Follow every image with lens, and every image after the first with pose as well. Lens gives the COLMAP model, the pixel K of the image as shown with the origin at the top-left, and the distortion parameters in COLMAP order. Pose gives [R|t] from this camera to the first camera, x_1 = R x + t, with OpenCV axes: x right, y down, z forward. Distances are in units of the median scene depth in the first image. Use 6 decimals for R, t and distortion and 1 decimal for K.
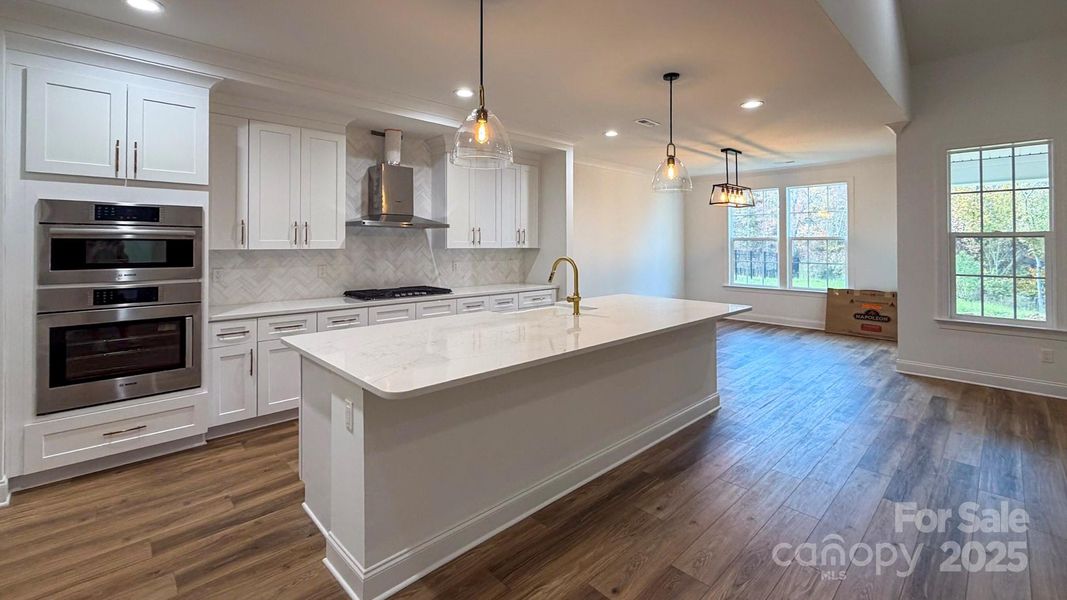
lens RADIAL K [[448.5, 0, 553.8], [0, 448.5, 237.9], [0, 0, 1]] dist [0.001333, 0.000122]
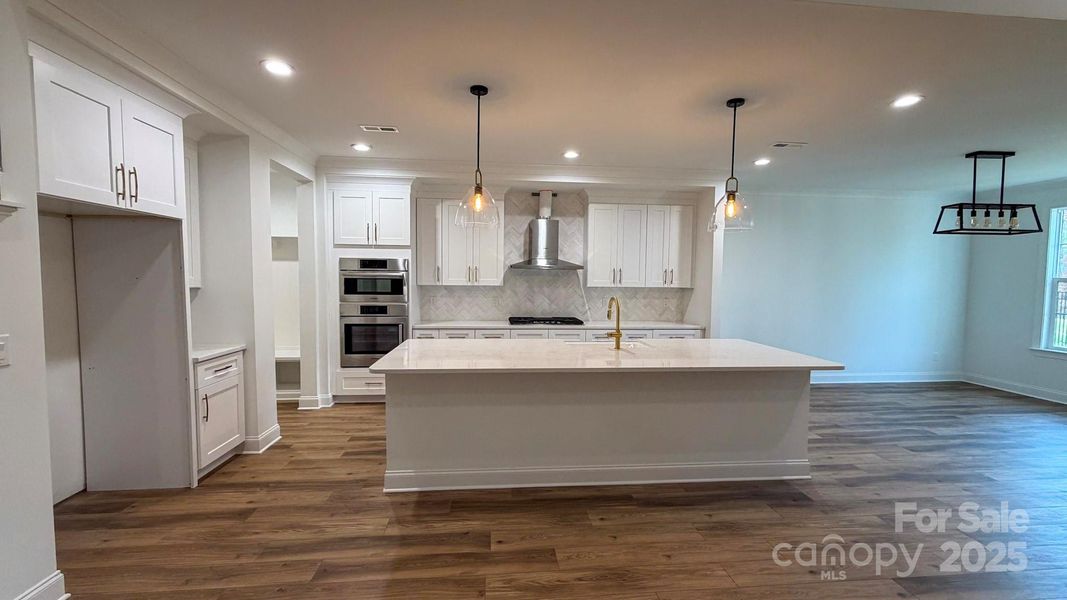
lens RADIAL K [[437.5, 0, 533.5], [0, 437.5, 300.0], [0, 0, 1]] dist [-0.001256, -0.000187]
pose [[0.775566, 0.038087, -0.630117, 0.474514], [-0.001190, 0.998265, 0.058874, -0.011047], [0.631266, -0.044911, 0.774265, 0.032966]]
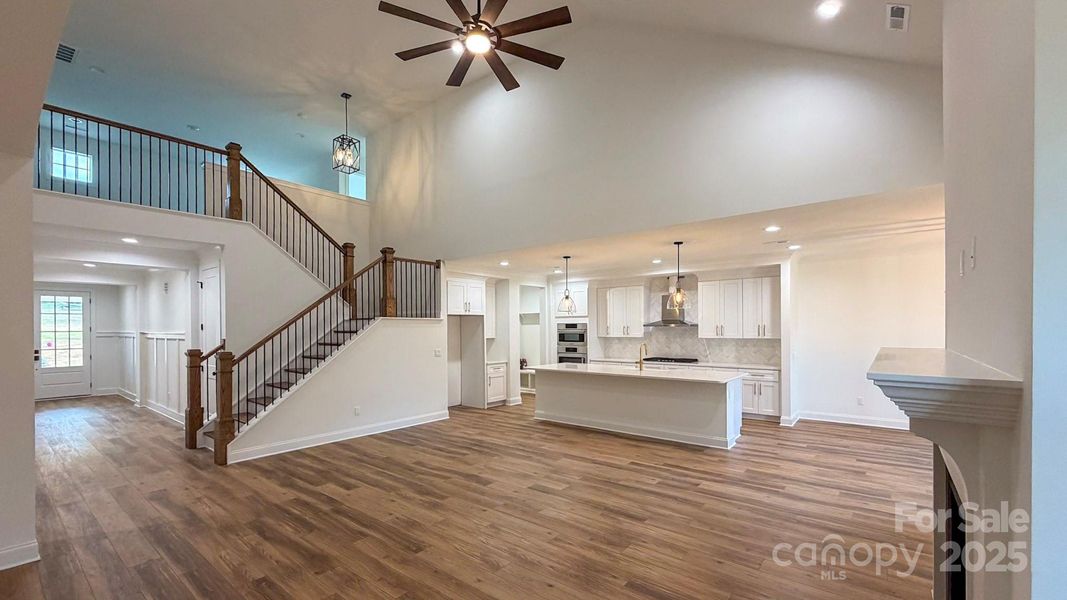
lens RADIAL K [[430.1, 0, 532.5], [0, 430.1, 315.9], [0, 0, 1]] dist [0.000150, -0.000055]
pose [[0.140019, -0.030363, -0.989683, 1.680149], [0.017656, 0.999447, -0.028164, -0.032318], [0.989991, -0.013530, 0.140477, 0.169592]]
